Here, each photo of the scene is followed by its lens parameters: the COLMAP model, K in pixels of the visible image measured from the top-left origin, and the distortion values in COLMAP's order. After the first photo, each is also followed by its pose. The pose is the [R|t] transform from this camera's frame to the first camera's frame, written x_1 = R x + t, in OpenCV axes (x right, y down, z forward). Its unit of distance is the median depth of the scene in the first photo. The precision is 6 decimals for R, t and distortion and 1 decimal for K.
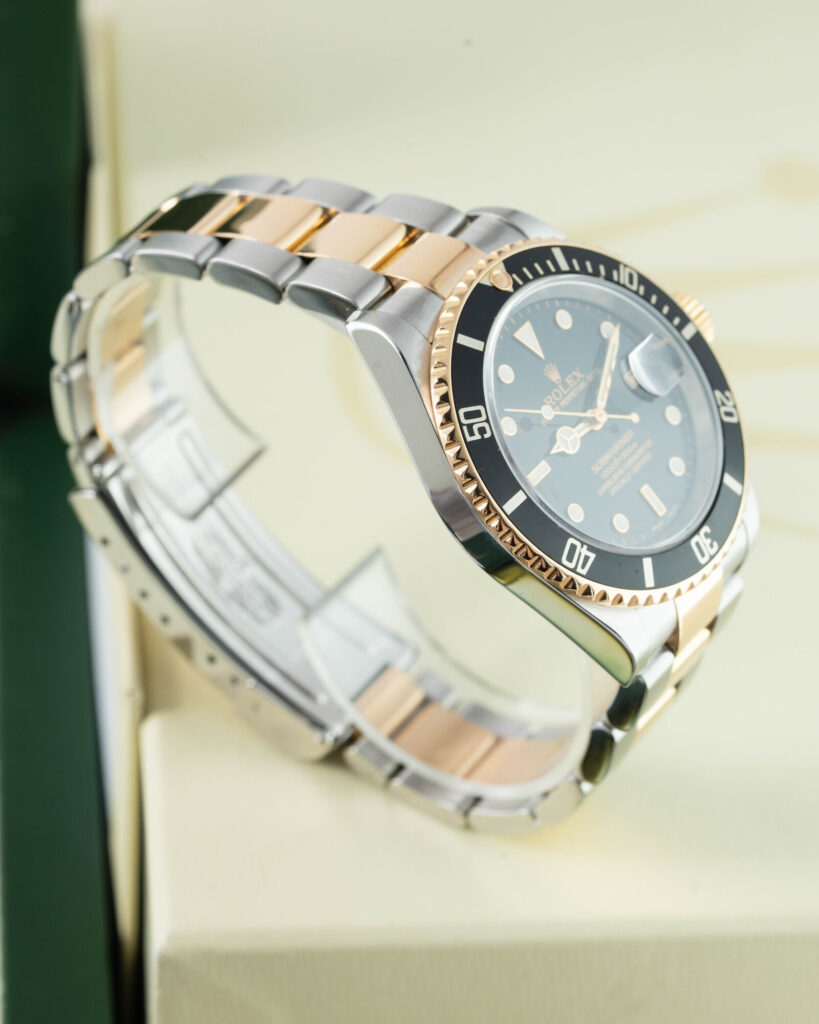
lens RADIAL K [[4446.9, 0, 409.5], [0, 4446.9, 512.0], [0, 0, 1]] dist [-0.282048, 5.817361]
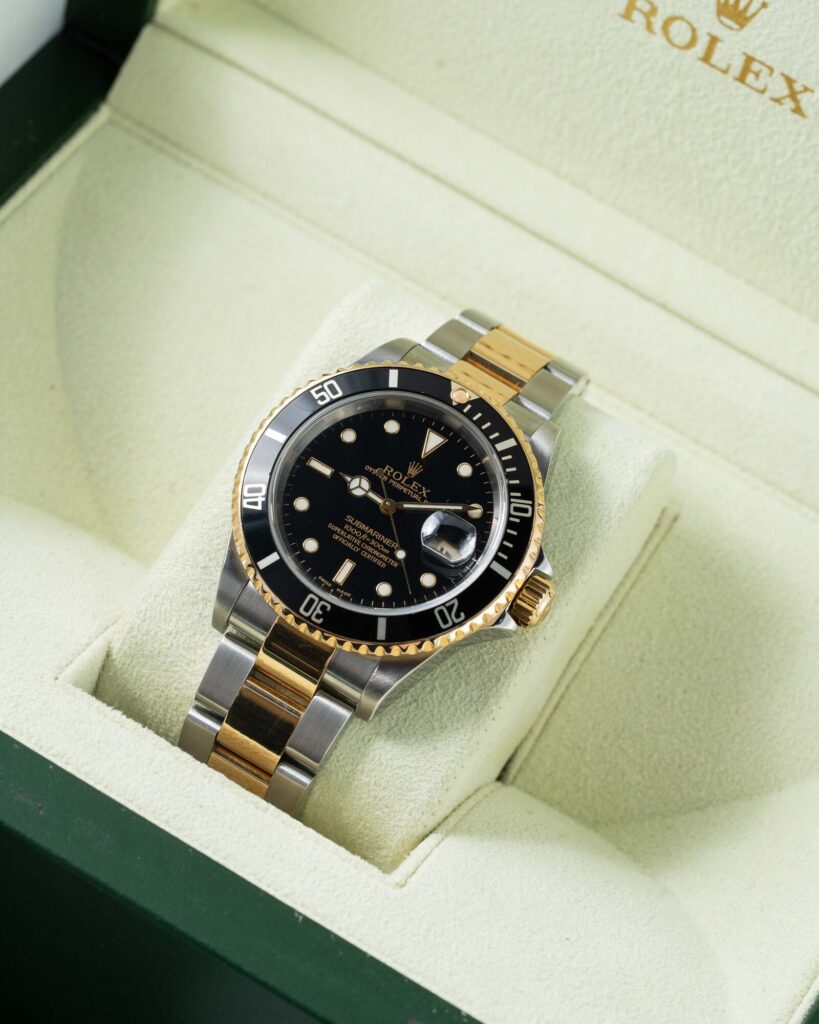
lens RADIAL K [[4446.9, 0, 409.5], [0, 4446.9, 512.0], [0, 0, 1]] dist [-0.282048, 5.817361]
pose [[0.129857, 0.563978, -0.815516, 1.066076], [-0.861458, 0.471414, 0.188838, -0.262173], [0.490946, 0.678011, 0.547059, 0.319085]]
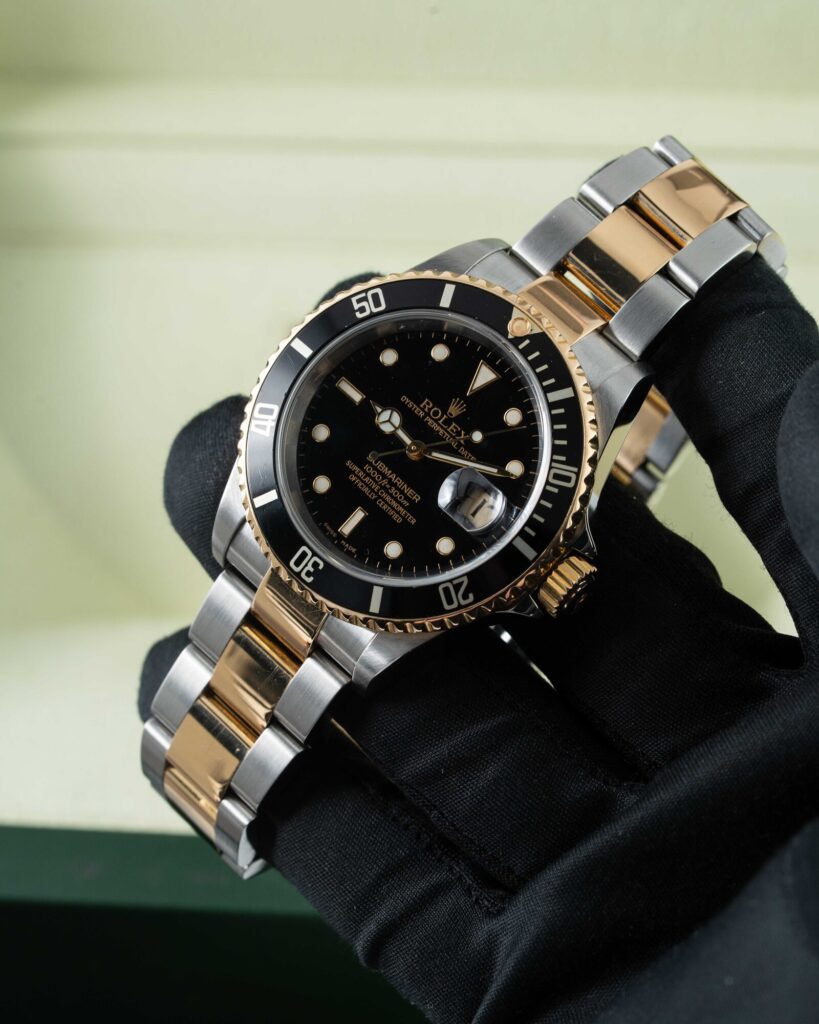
lens RADIAL K [[4446.9, 0, 409.5], [0, 4446.9, 512.0], [0, 0, 1]] dist [-0.282048, 5.817361]
pose [[-0.161482, 0.685085, -0.710340, 0.803208], [-0.811182, 0.317799, 0.490906, -0.534060], [0.562057, 0.655487, 0.504410, 0.476498]]
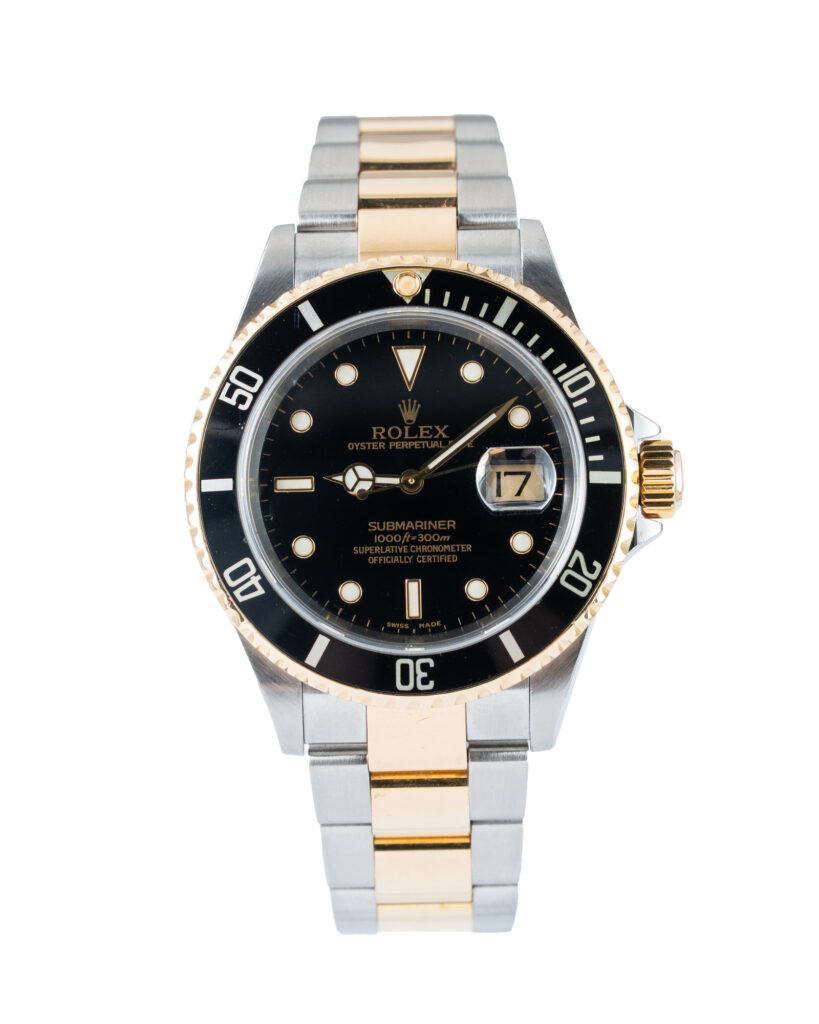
lens RADIAL K [[4446.9, 0, 409.5], [0, 4446.9, 512.0], [0, 0, 1]] dist [-0.282048, 5.817361]
pose [[0.567857, 0.569397, -0.594412, 0.558837], [-0.512753, 0.809608, 0.285690, -0.262939], [0.643912, 0.142556, 0.751702, 0.351716]]
